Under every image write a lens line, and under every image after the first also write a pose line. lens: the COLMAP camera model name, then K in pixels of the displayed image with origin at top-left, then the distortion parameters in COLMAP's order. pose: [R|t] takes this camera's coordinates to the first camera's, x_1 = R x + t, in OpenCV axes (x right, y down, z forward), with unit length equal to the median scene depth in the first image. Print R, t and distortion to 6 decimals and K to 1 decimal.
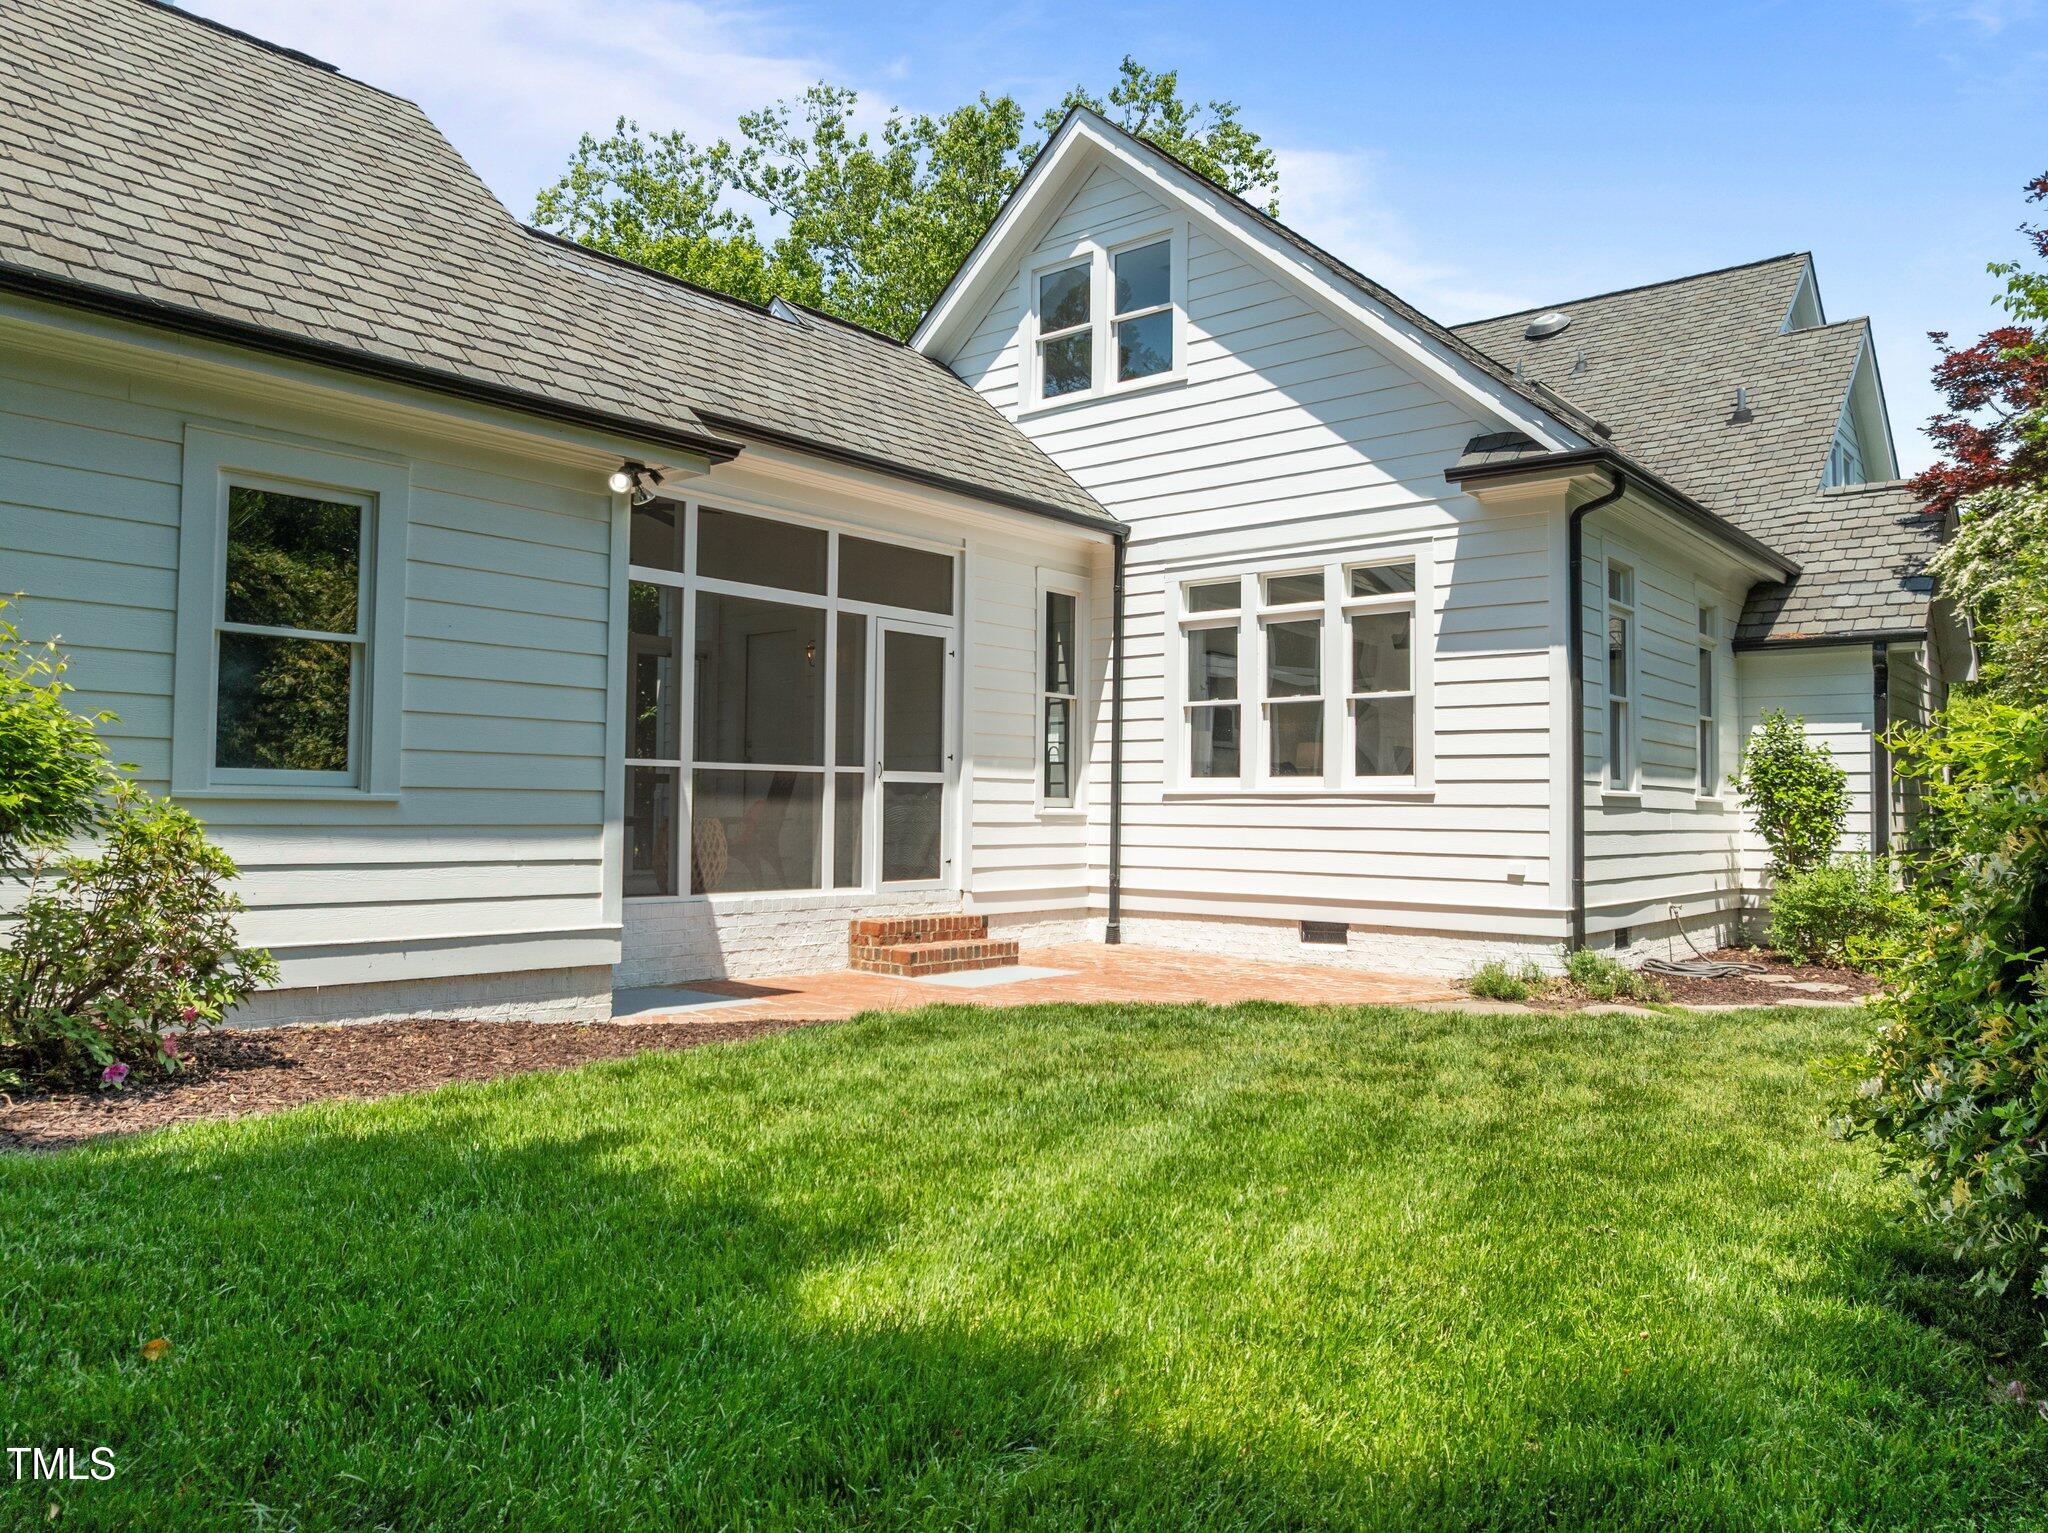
lens RADIAL K [[1442.2, 0, 1024.0], [0, 1442.2, 766.5], [0, 0, 1]] dist [-0.002267, -0.000440]
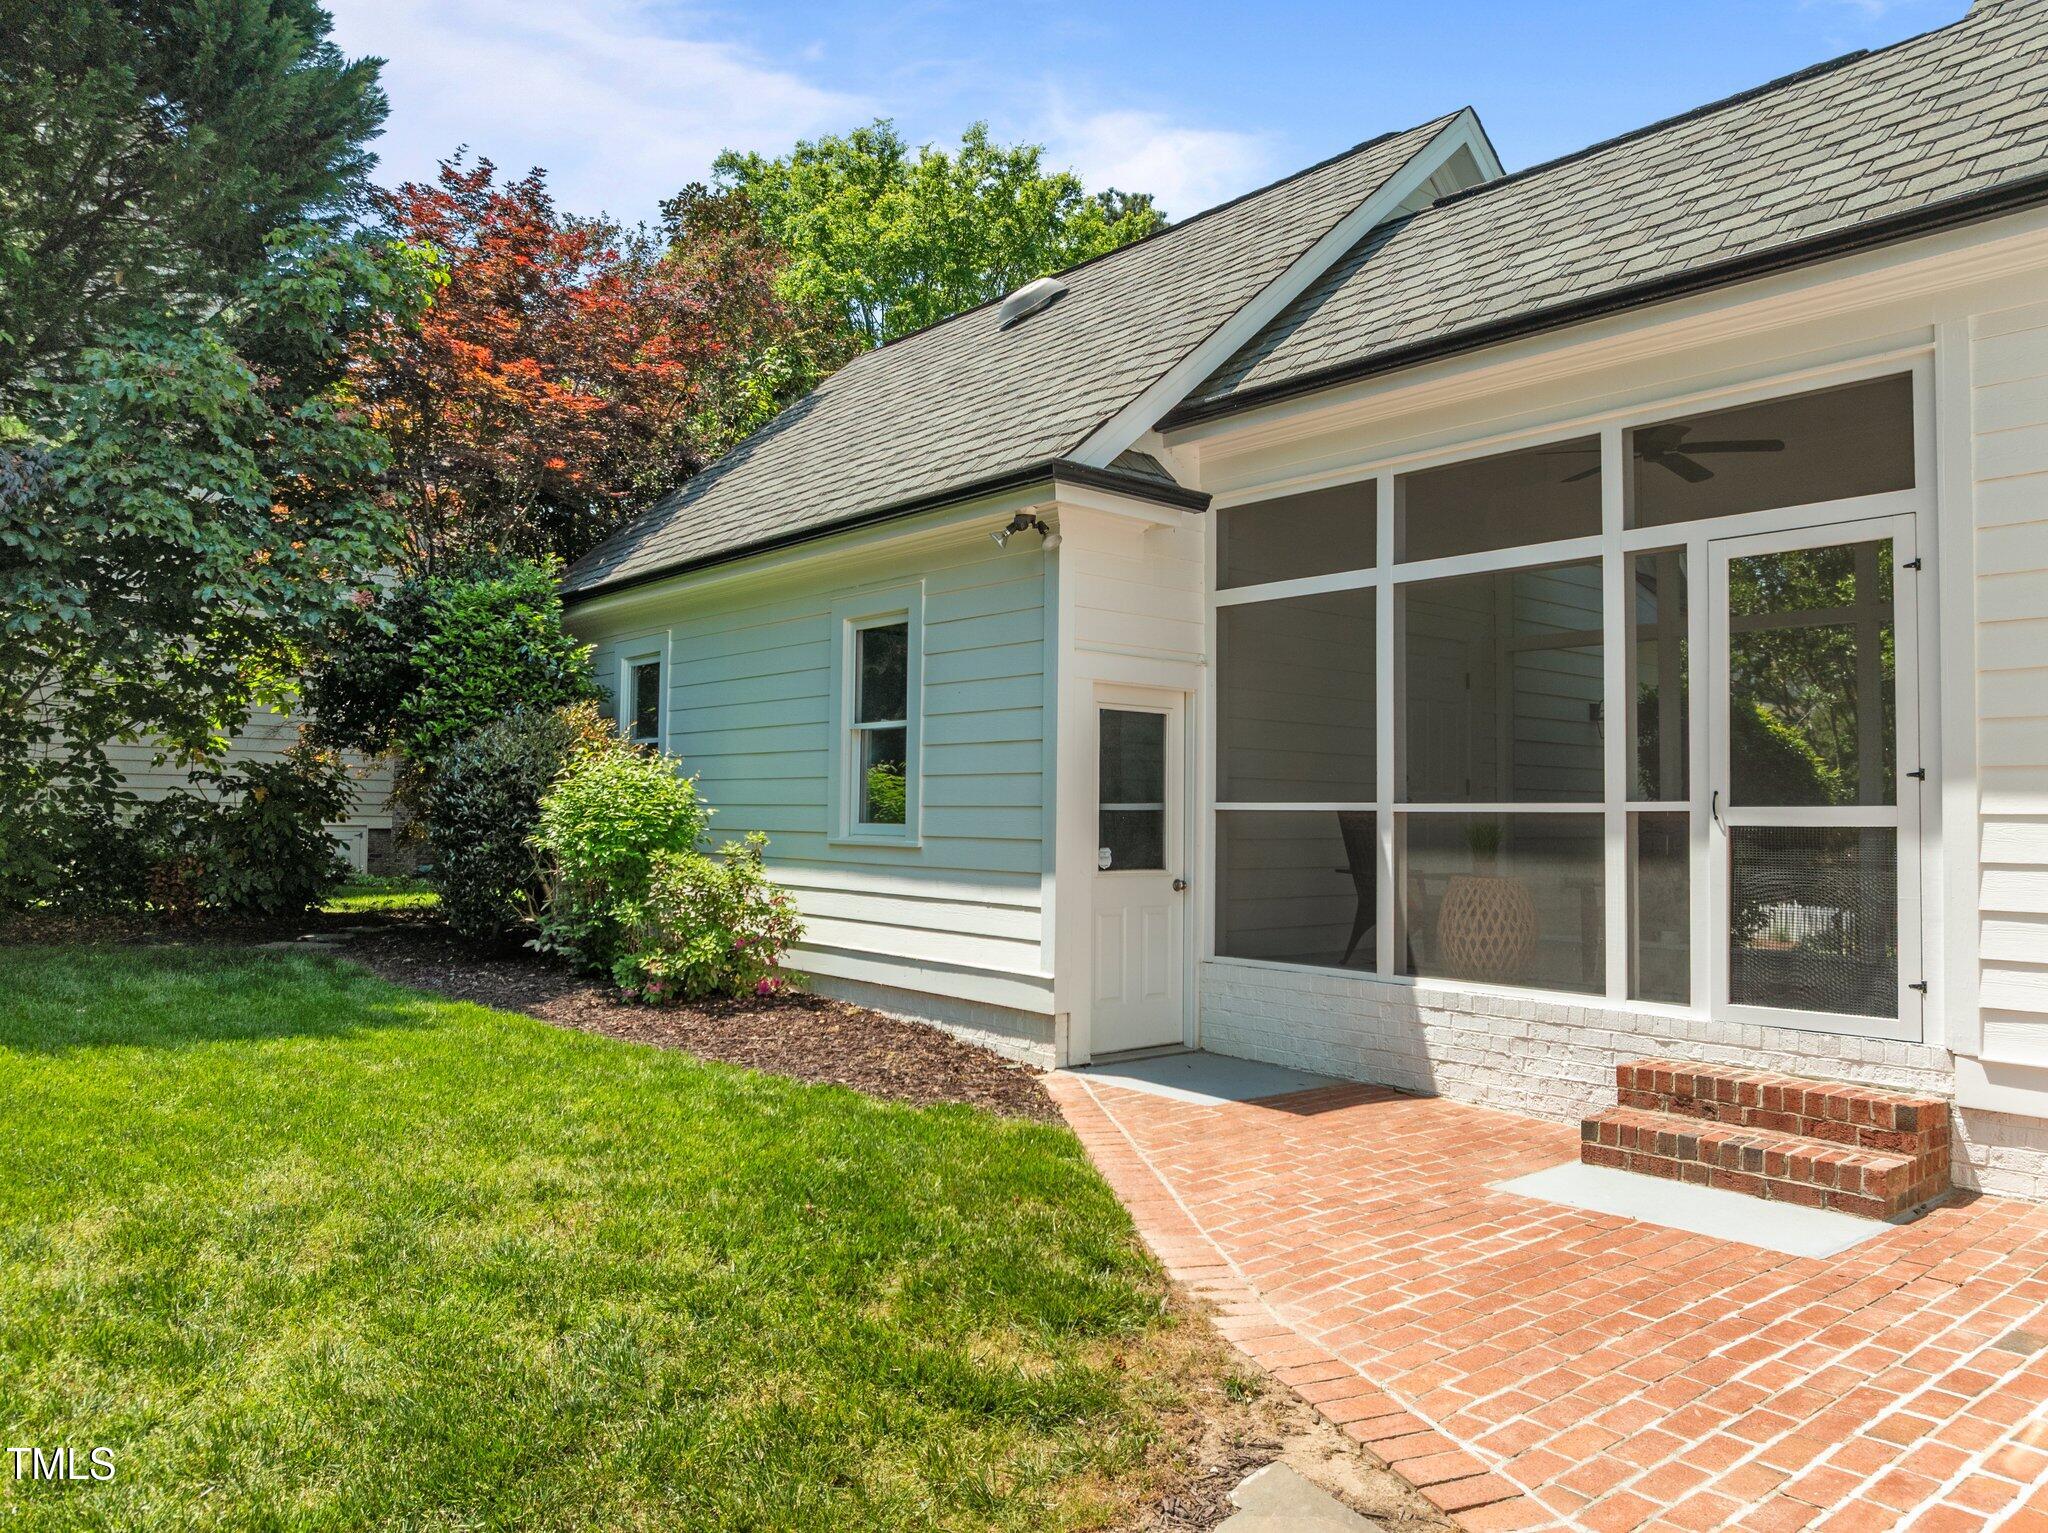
lens RADIAL K [[1459.1, 0, 1024.0], [0, 1459.1, 766.5], [0, 0, 1]] dist [-0.001144, -0.001256]
pose [[-0.153424, -0.049784, -0.986906, 0.528113], [0.013020, 0.998542, -0.052395, 0.014045], [0.988075, -0.020888, -0.152552, 0.839929]]
